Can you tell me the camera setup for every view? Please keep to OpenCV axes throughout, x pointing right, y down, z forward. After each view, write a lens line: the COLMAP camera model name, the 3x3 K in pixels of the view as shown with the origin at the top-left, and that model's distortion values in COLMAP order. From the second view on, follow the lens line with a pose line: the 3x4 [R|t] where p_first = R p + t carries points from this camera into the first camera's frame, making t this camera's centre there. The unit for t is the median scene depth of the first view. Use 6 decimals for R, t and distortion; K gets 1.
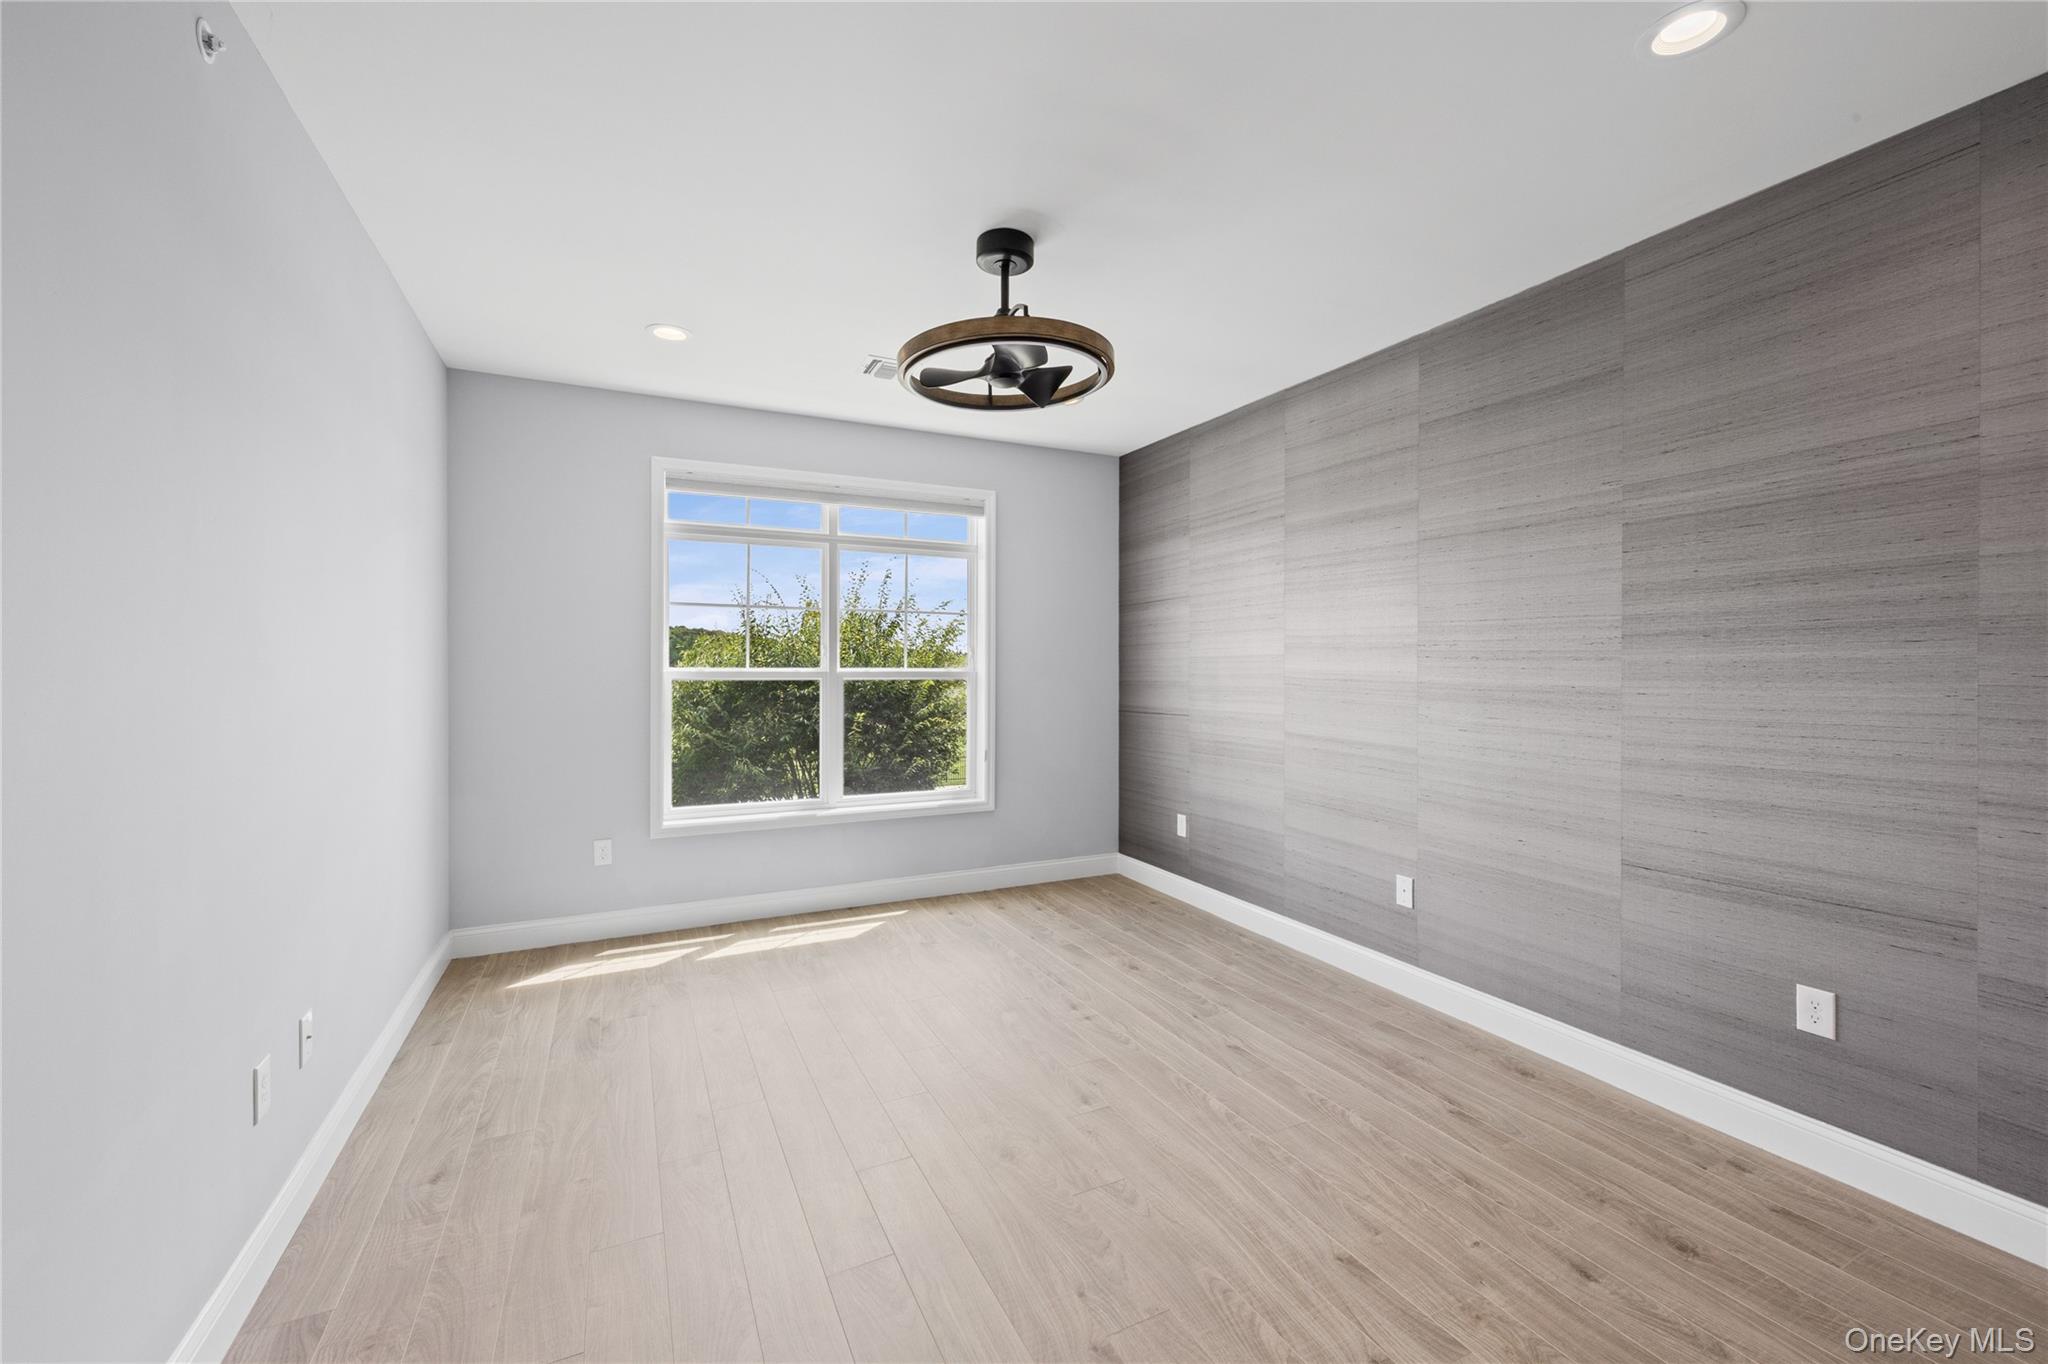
lens RADIAL K [[823.4, 0, 1019.7], [0, 823.4, 675.3], [0, 0, 1]] dist [0.002963, -0.000337]
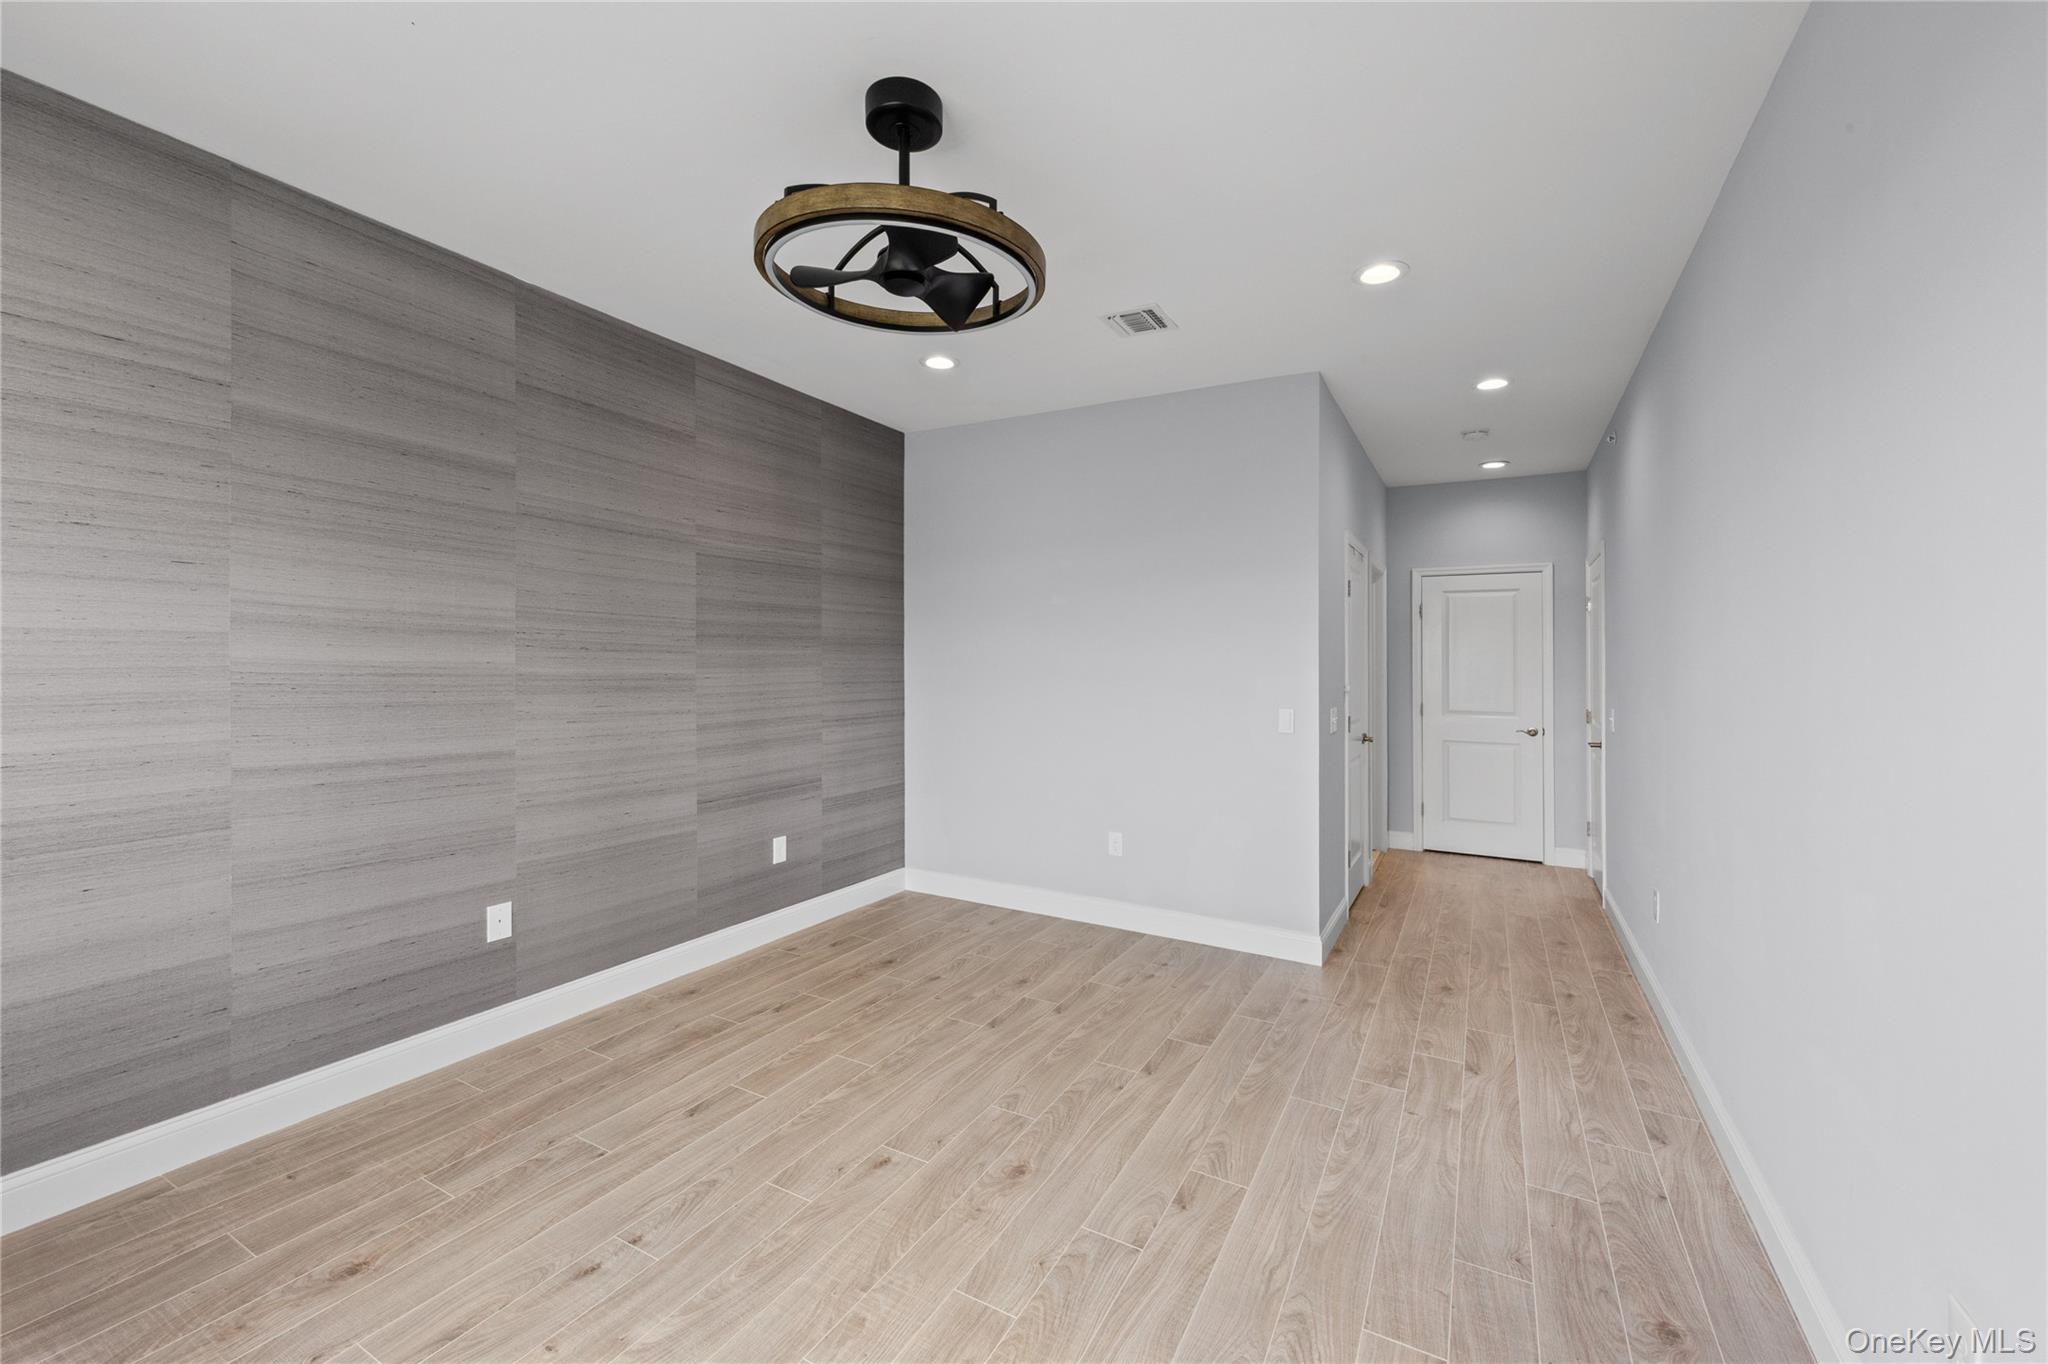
lens RADIAL K [[823.4, 0, 1019.9], [0, 823.4, 671.3], [0, 0, 1]] dist [0.002963, -0.000337]
pose [[-0.571153, -0.004104, 0.820834, -0.663992], [0.010406, 0.999871, 0.012240, -0.000007], [-0.820778, 0.015533, -0.571036, 1.300688]]
